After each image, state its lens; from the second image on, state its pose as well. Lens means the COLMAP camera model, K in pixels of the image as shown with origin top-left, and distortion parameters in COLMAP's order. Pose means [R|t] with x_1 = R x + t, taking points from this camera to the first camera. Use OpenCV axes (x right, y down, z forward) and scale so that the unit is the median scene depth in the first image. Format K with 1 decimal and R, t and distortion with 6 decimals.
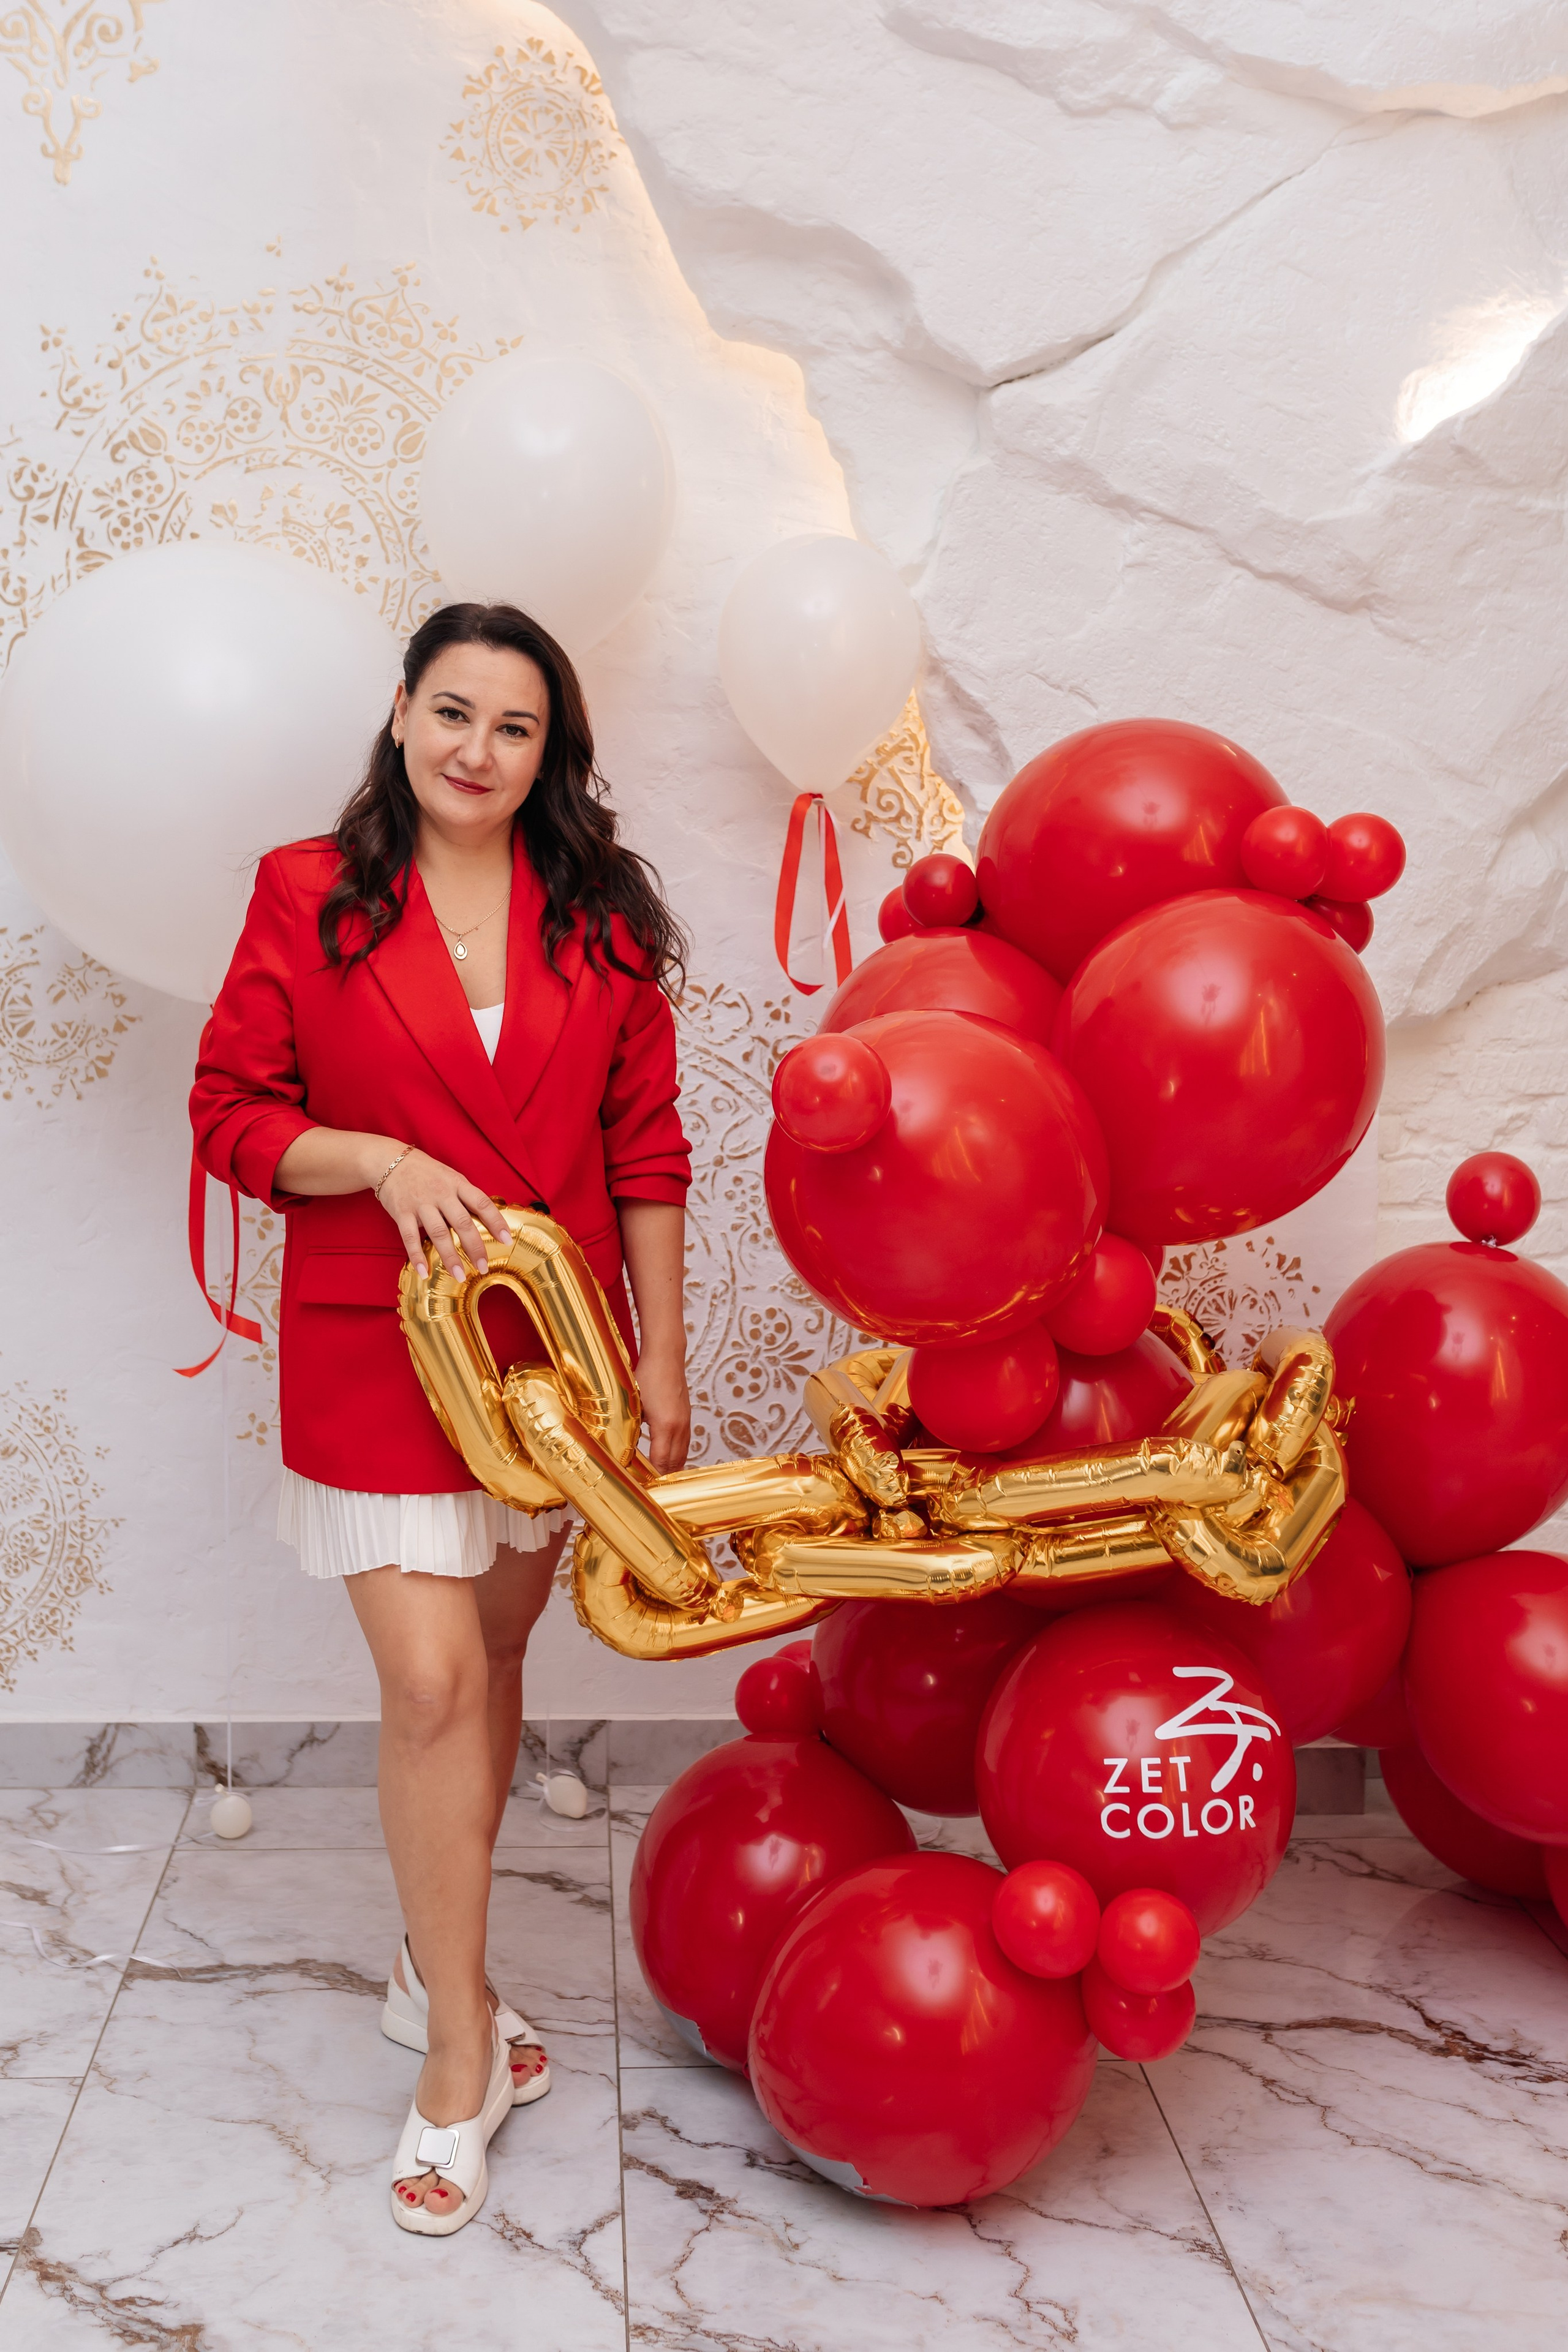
lens RADIAL K [[2998.6, 0, 814.5], [0, 2998.6, 1076.5], [0, 0, 1]] dist [-0.003016, 0.000000]
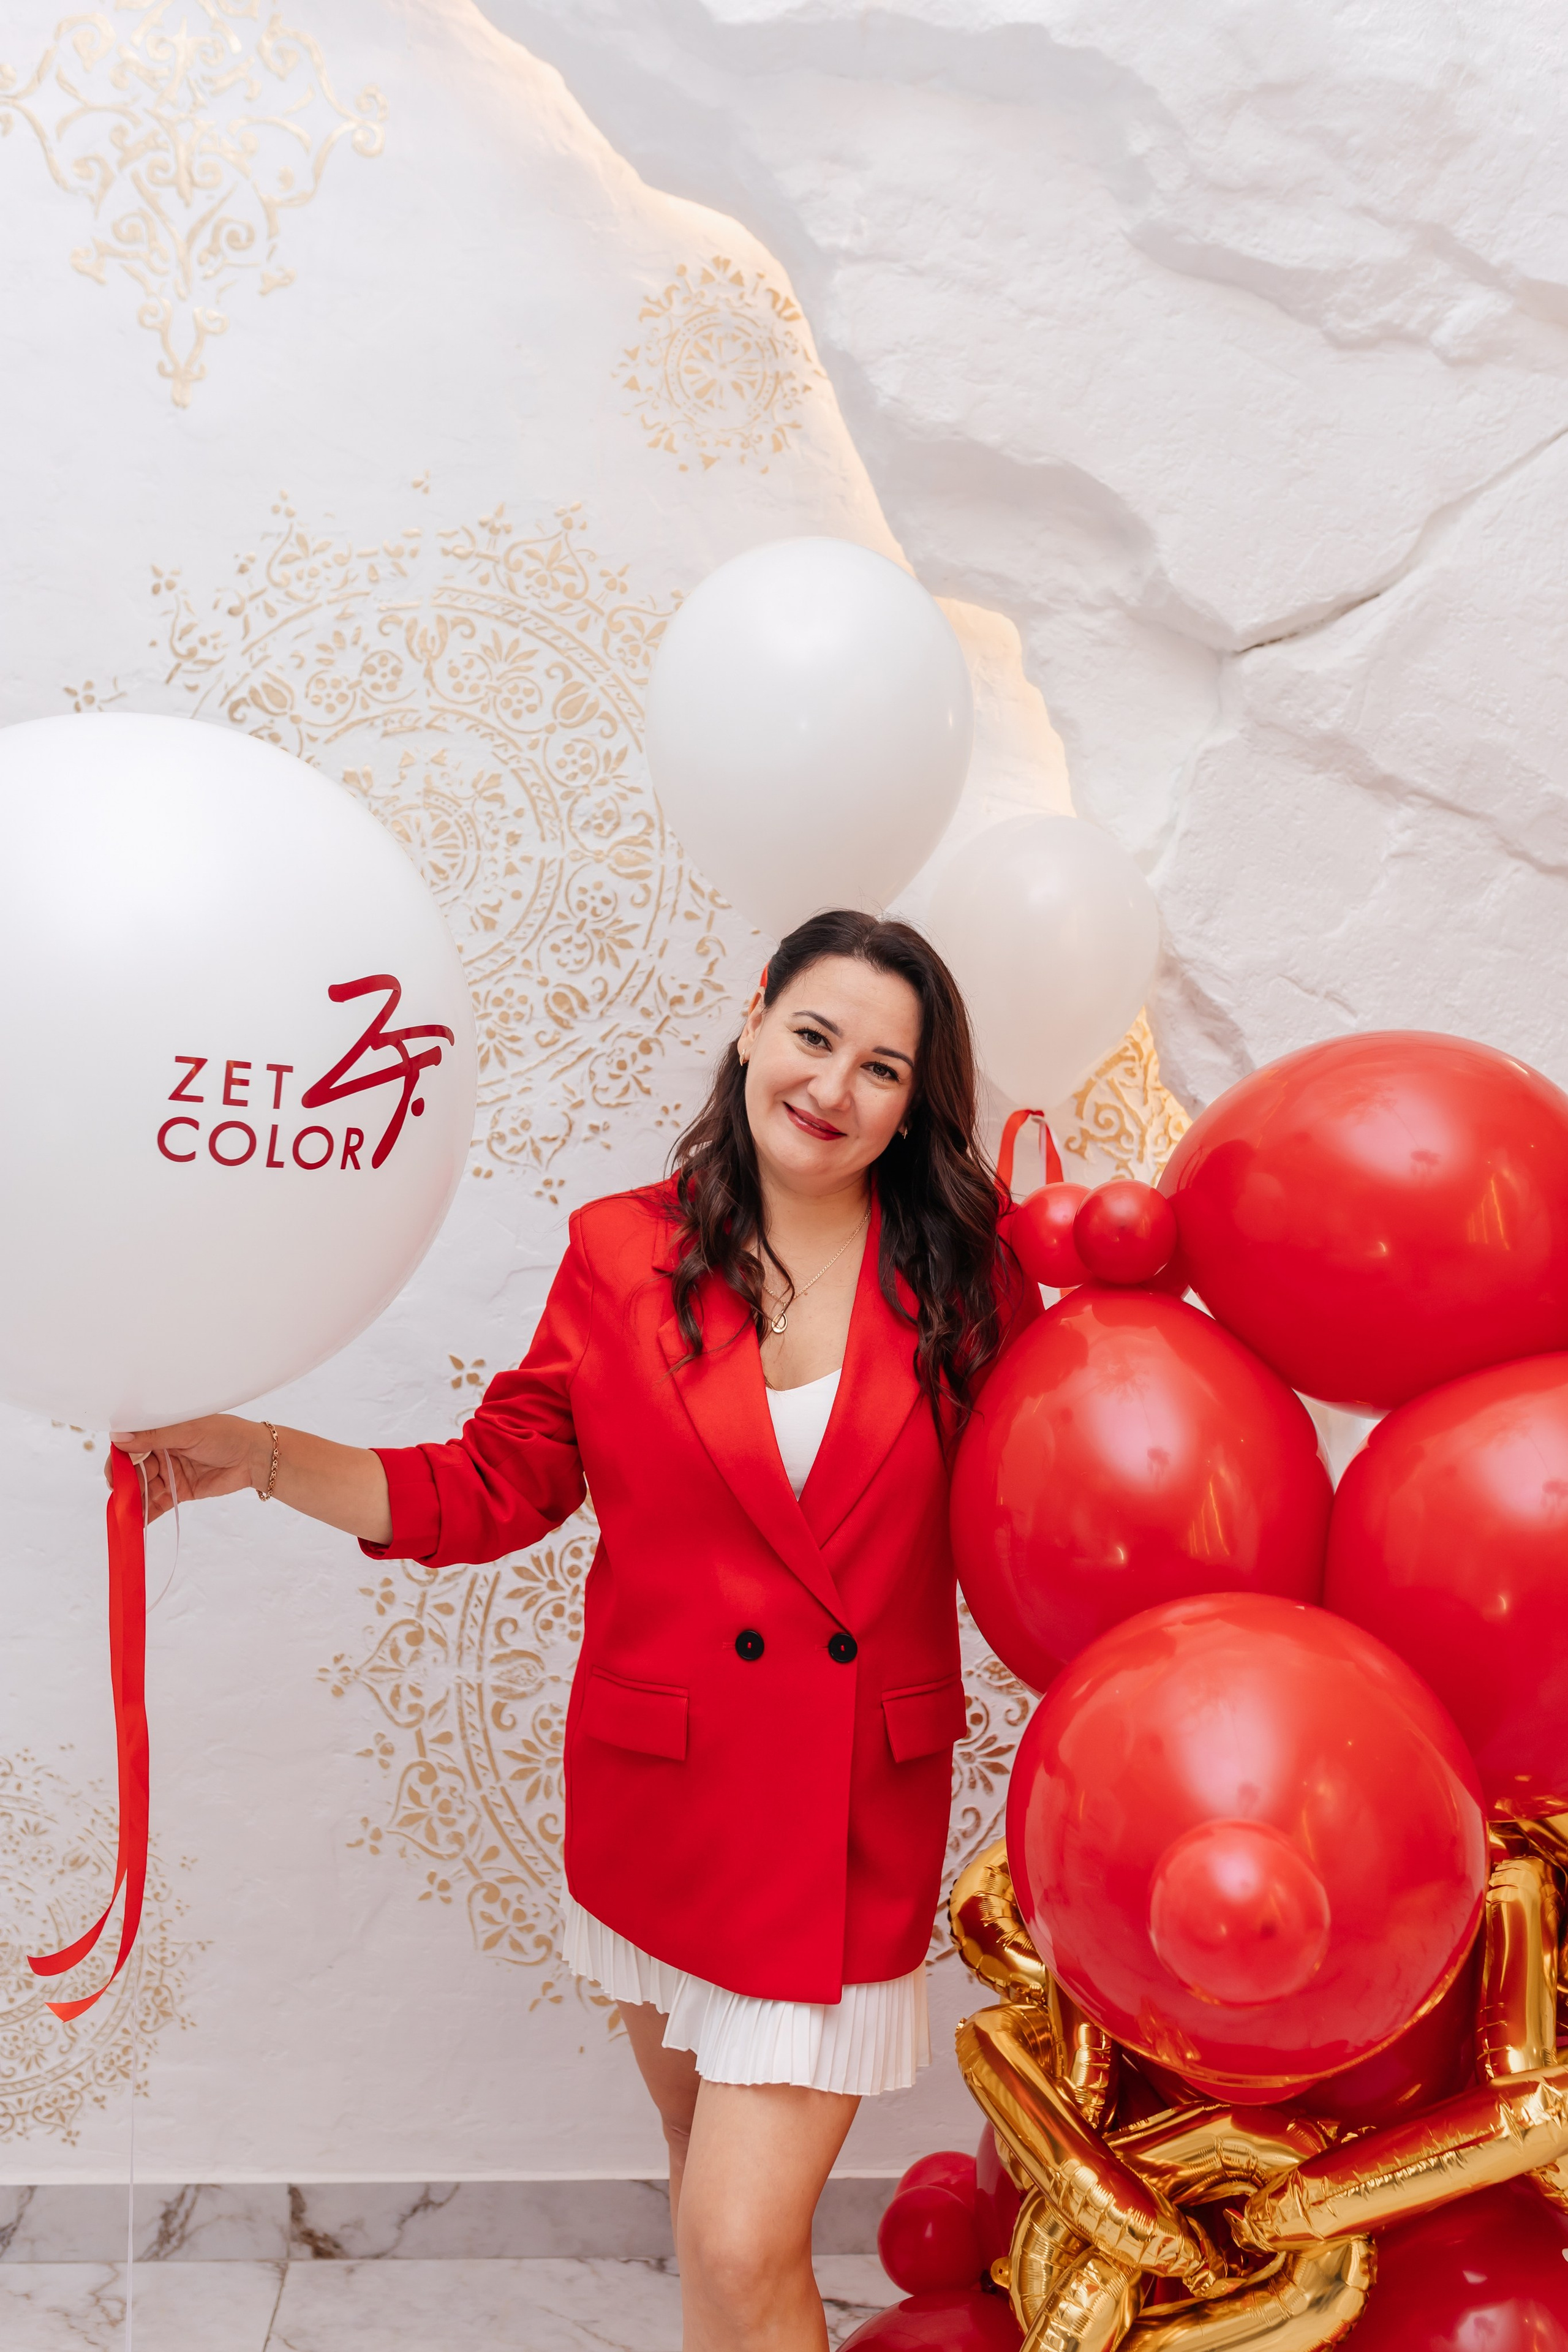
lens RADIAL K [[2424.9, 0, 837.0], [0, 2424.9, 1113.0], [0, 0, 1]] dist [-0.003283, 0.000000]
pose [[0.999602, 0.011124, 0.025942, -0.074769], [-0.009450, 0.997920, -0.063767, -0.048024], [-0.026598, 0.063497, 0.997628, 0.298821]]
